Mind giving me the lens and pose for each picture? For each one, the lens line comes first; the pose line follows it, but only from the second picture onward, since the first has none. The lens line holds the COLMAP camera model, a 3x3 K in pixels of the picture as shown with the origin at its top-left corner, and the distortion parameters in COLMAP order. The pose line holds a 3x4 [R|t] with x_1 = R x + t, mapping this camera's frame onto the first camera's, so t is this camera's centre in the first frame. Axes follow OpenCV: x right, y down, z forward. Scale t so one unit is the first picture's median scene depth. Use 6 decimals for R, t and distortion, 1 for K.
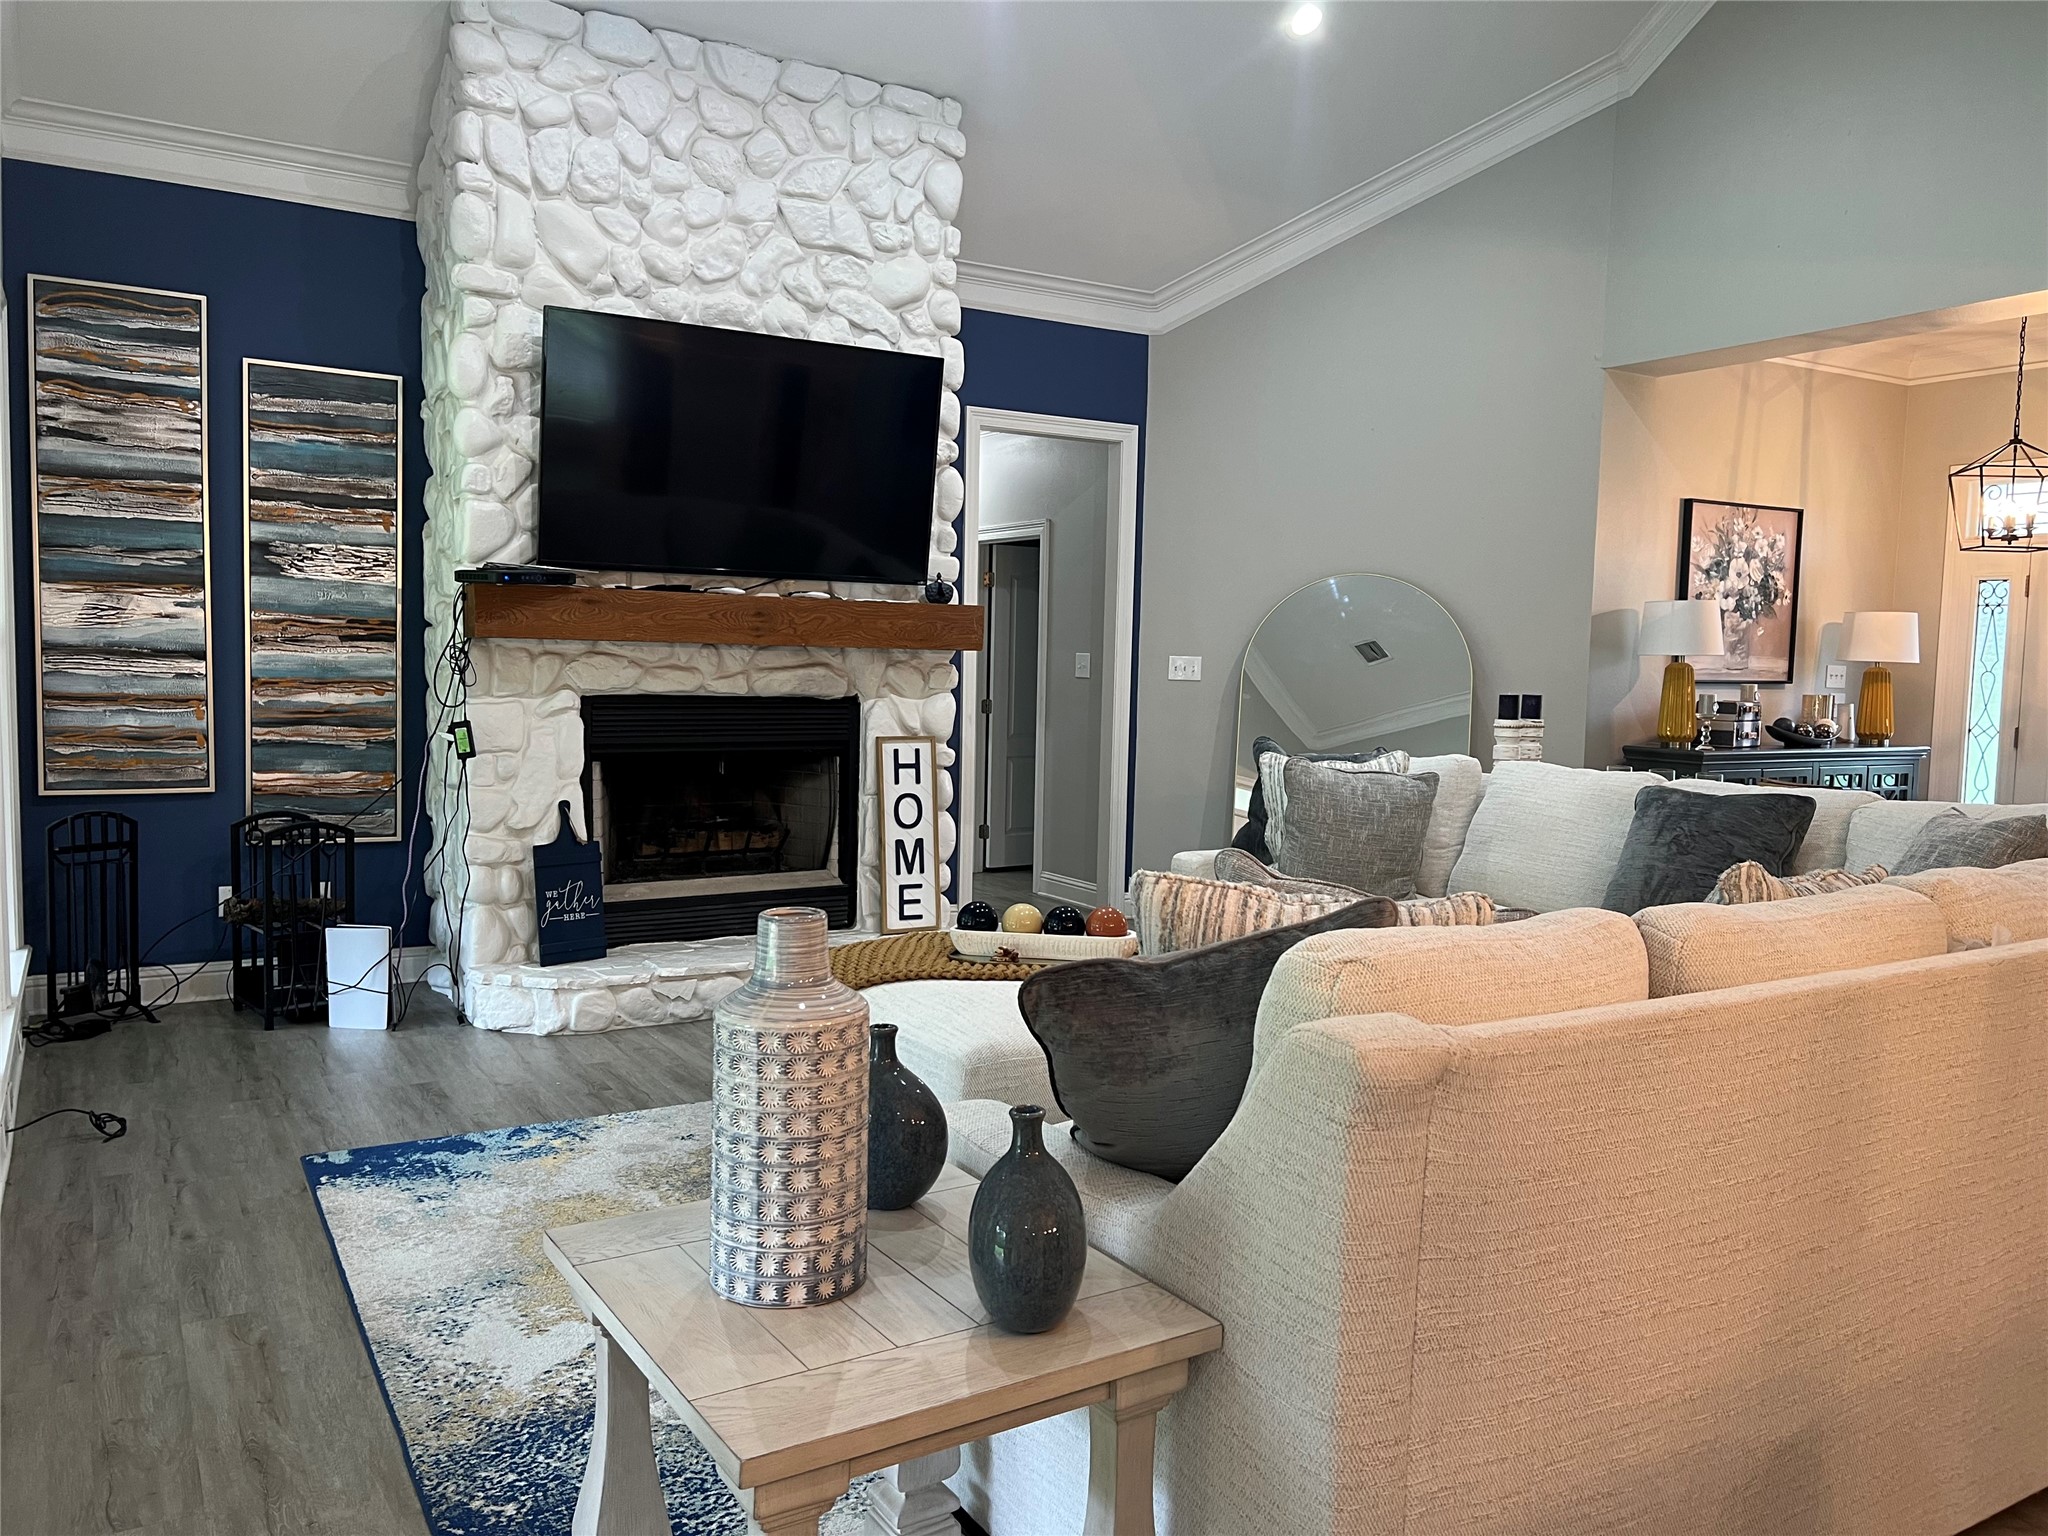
lens RADIAL K [[1572.8, 0, 1024.0], [0, 1572.8, 768.0], [0, 0, 1]] dist [0.028472, -0.005876]
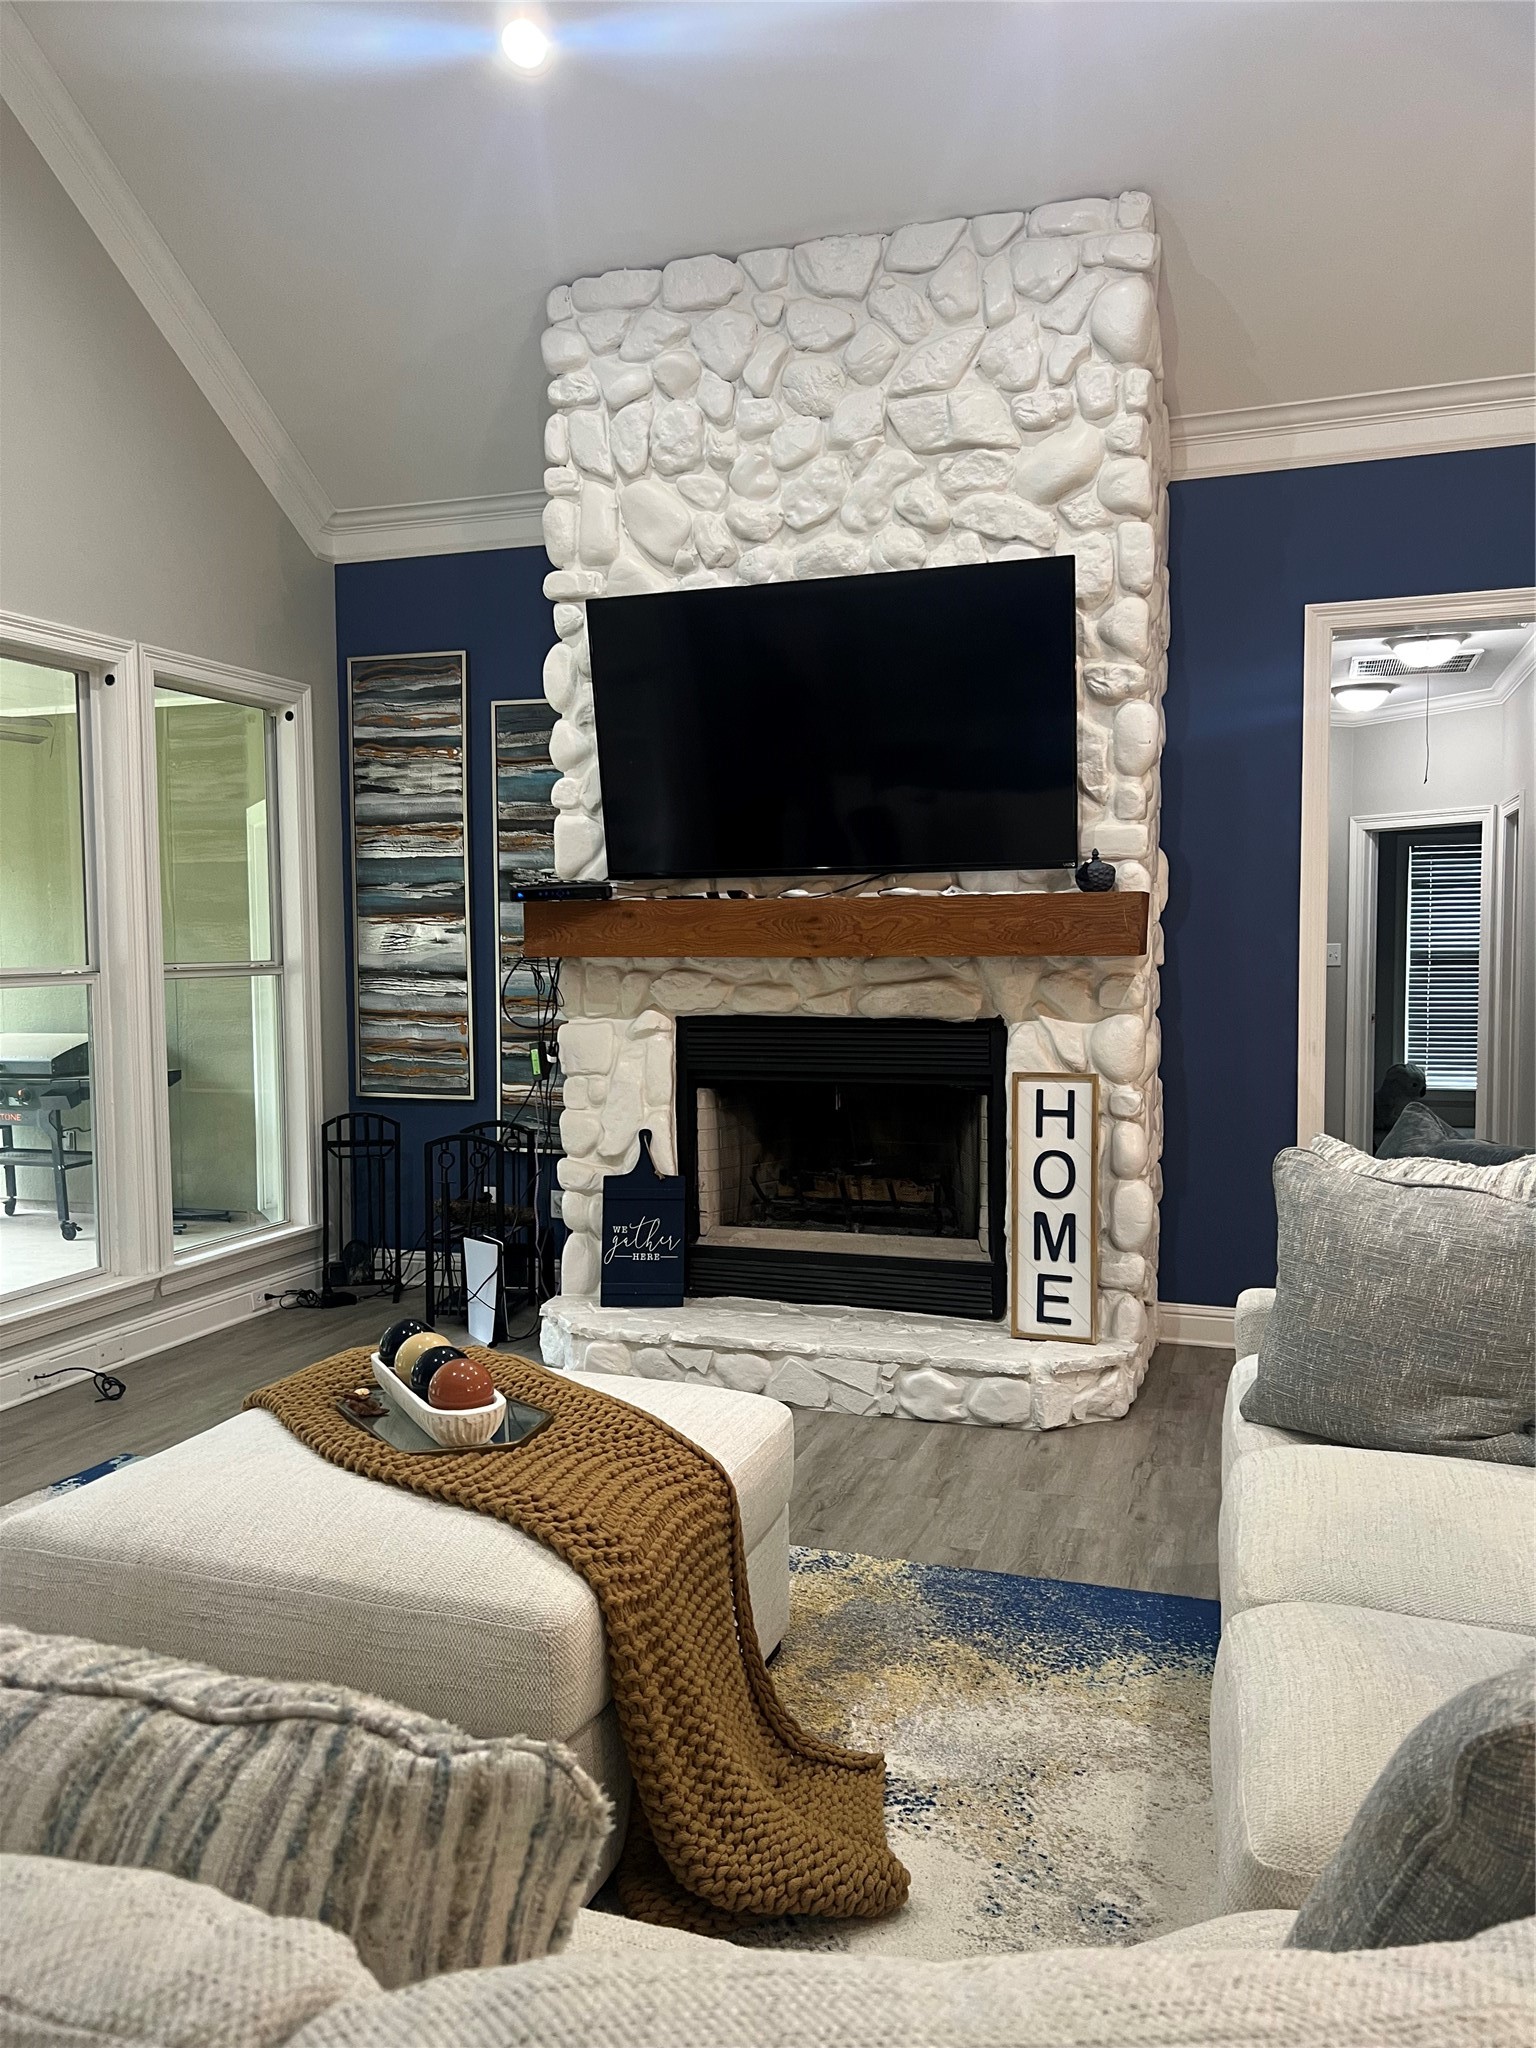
lens RADIAL K [[1549.8, 0, 716.6], [0, 1549.8, 1016.7], [0, 0, 1]] dist [0.193308, -0.483577]
pose [[0.630107, 0.012001, -0.776416, 0.438712], [-0.037479, 0.999185, -0.014972, -0.033056], [0.775604, 0.038533, 0.630043, 0.453271]]
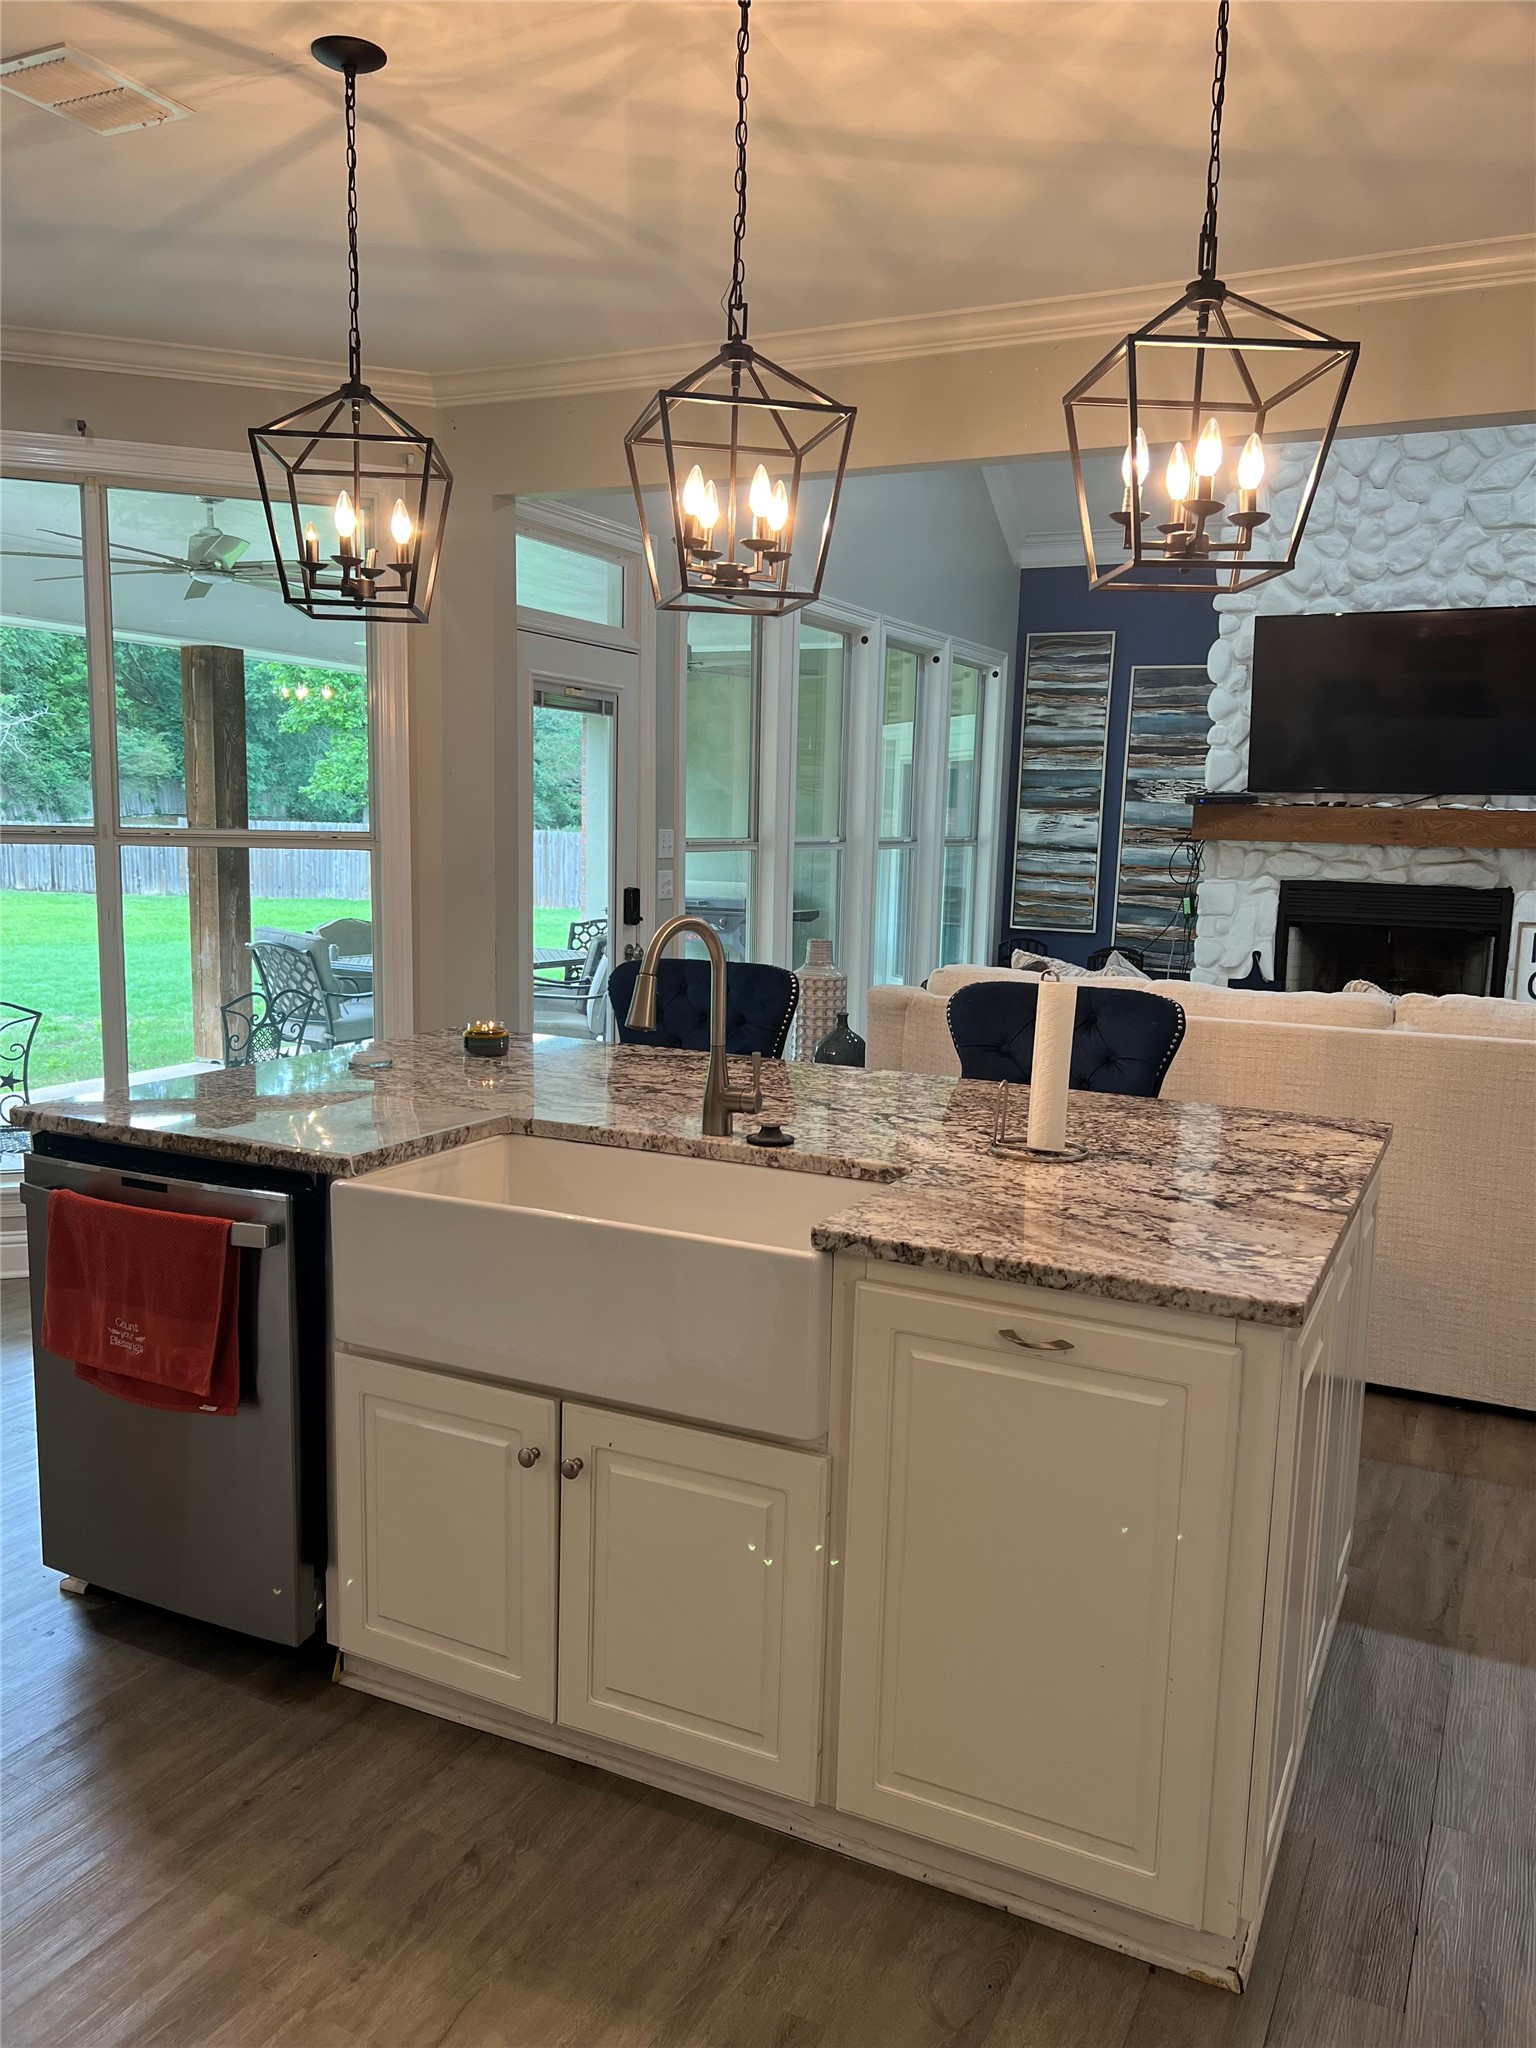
lens RADIAL K [[1572.8, 0, 733.2], [0, 1572.8, 1055.0], [0, 0, 1]] dist [0.028472, -0.005876]
pose [[0.517098, 0.118885, -0.847630, 0.714059], [-0.078637, 0.992717, 0.091262, 0.021181], [0.852306, 0.019464, 0.522681, -0.185192]]
